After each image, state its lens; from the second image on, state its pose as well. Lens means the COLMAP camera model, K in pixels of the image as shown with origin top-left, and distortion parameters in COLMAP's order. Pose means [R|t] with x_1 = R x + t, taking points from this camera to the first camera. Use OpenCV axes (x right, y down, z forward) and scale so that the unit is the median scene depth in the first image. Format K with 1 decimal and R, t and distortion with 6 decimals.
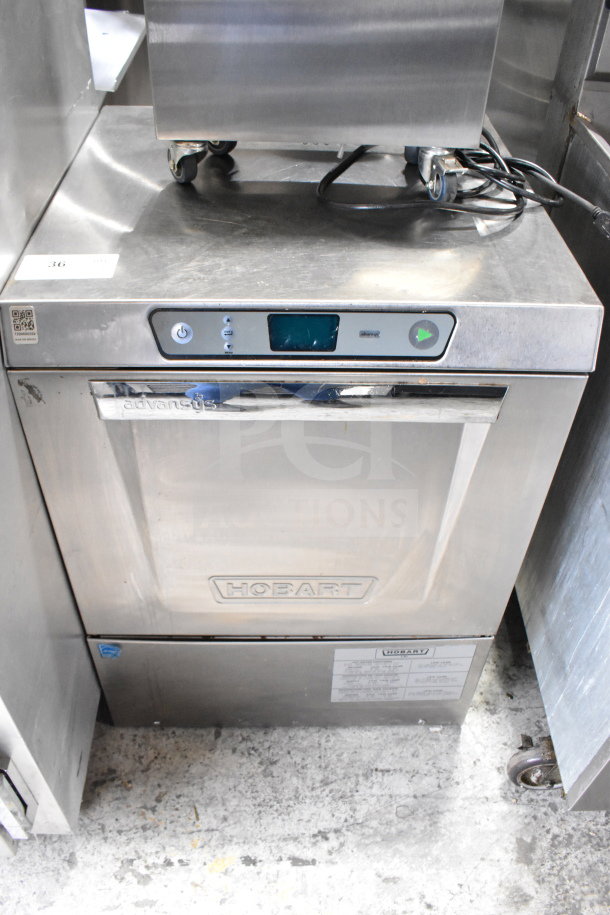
lens RADIAL K [[711.0, 0, 333.7], [0, 711.0, 438.3], [0, 0, 1]] dist [-0.100234, 0.019003]
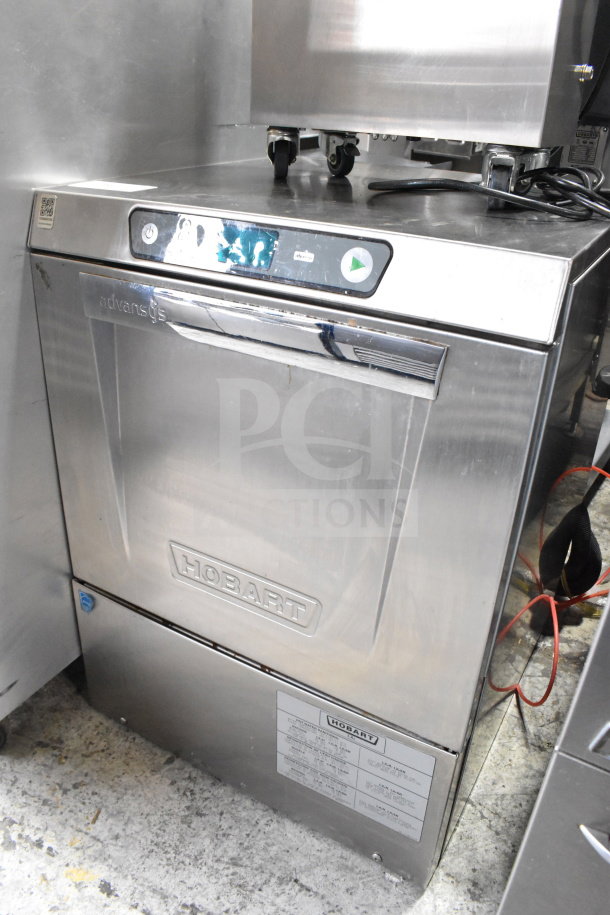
lens RADIAL K [[711.0, 0, 337.6], [0, 711.0, 459.7], [0, 0, 1]] dist [-0.100234, 0.019003]
pose [[0.861156, 0.238508, -0.448914, 0.381042], [-0.344527, 0.923177, -0.170427, 0.161134], [0.373779, 0.301428, 0.877172, 0.193106]]
